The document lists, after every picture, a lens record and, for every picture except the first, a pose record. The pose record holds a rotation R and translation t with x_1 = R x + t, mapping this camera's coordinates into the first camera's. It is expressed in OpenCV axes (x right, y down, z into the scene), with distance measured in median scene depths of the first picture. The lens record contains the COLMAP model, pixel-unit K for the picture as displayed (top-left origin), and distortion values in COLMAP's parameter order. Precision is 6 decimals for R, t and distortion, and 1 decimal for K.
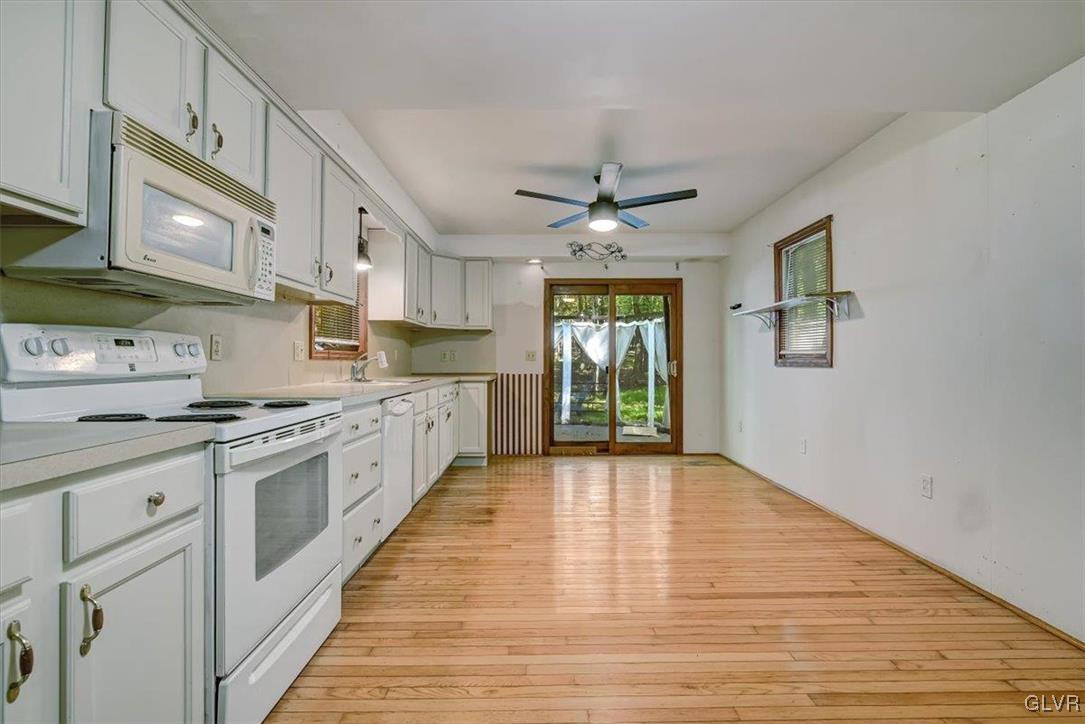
lens RADIAL K [[497.8, 0, 542.9], [0, 497.8, 355.5], [0, 0, 1]] dist [-0.011517, 0.000675]
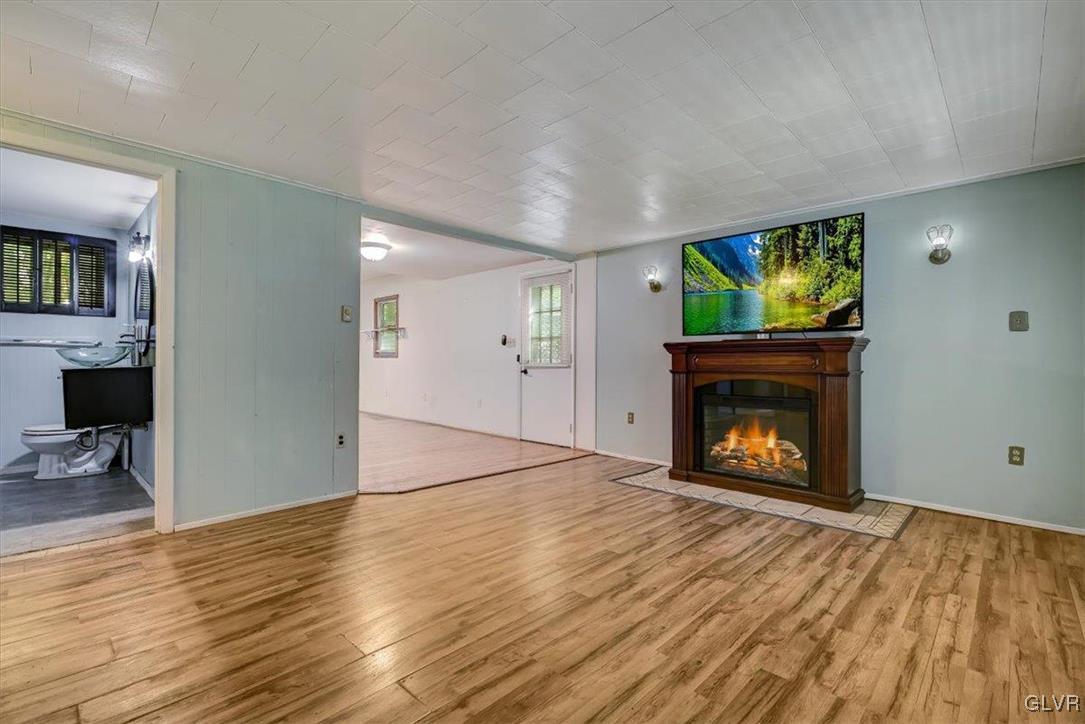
lens RADIAL K [[495.5, 0, 540.1], [0, 495.5, 366.4], [0, 0, 1]] dist [-0.010269, 0.000909]
pose [[0.703354, -0.001730, 0.710838, -0.517517], [-0.016848, 0.999676, 0.019104, 0.005891], [-0.710640, -0.025413, 0.703097, -0.958040]]
